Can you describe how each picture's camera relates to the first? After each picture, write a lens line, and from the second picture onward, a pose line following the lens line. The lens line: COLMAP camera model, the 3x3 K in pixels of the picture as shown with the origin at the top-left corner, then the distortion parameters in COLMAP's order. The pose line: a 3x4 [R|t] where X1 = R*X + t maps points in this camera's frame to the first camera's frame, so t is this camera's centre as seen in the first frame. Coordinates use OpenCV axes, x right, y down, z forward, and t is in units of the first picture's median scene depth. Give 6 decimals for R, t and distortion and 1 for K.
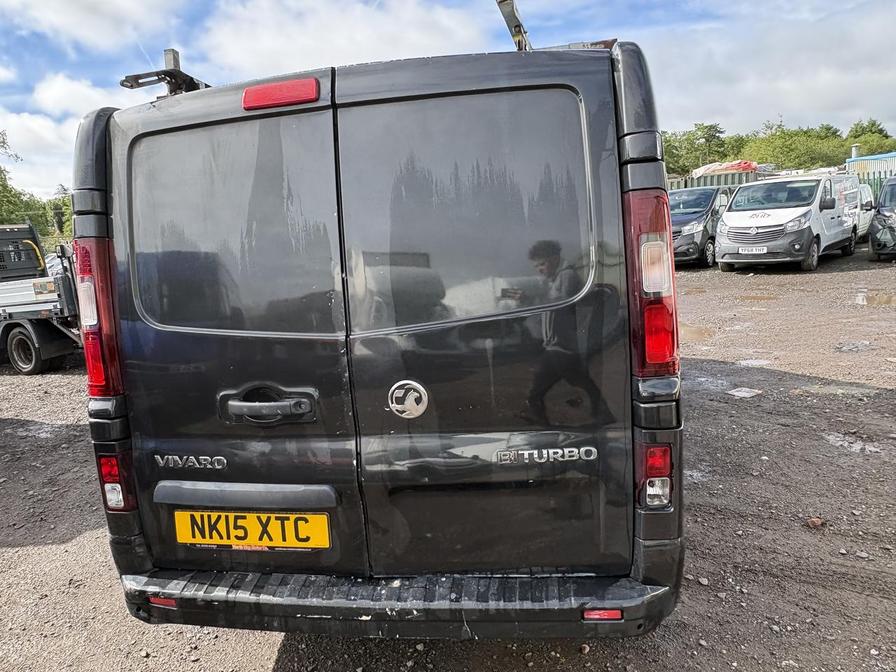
lens RADIAL K [[620.0, 0, 448.0], [0, 620.0, 336.0], [0, 0, 1]] dist [-0.003180, -0.002420]
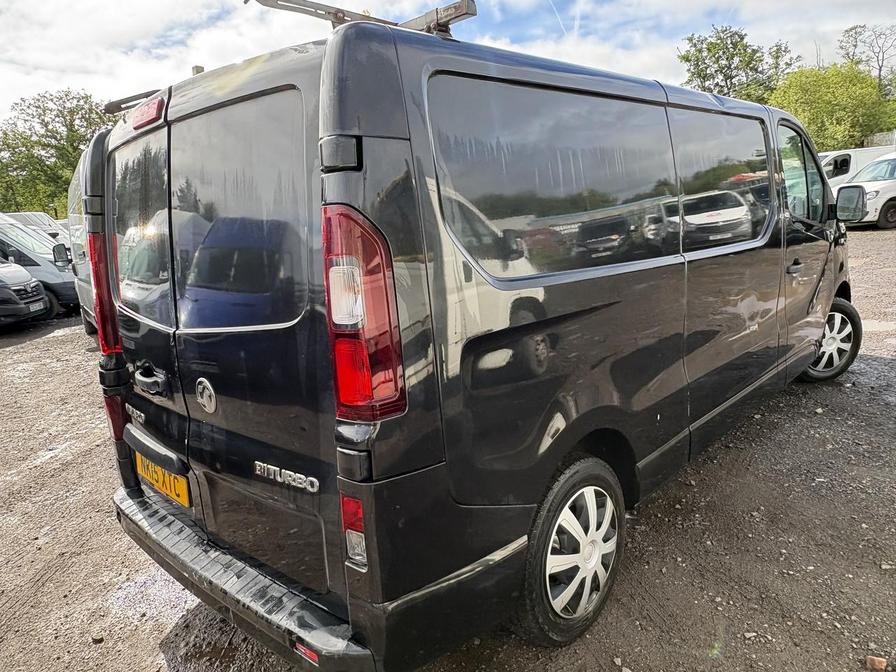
lens RADIAL K [[625.5, 0, 448.0], [0, 625.5, 336.0], [0, 0, 1]] dist [-0.001846, 0.000239]
pose [[0.824680, 0.114518, -0.553885, 0.886683], [-0.066907, 0.992164, 0.105516, -0.145293], [0.561629, -0.049959, 0.825880, 0.343722]]
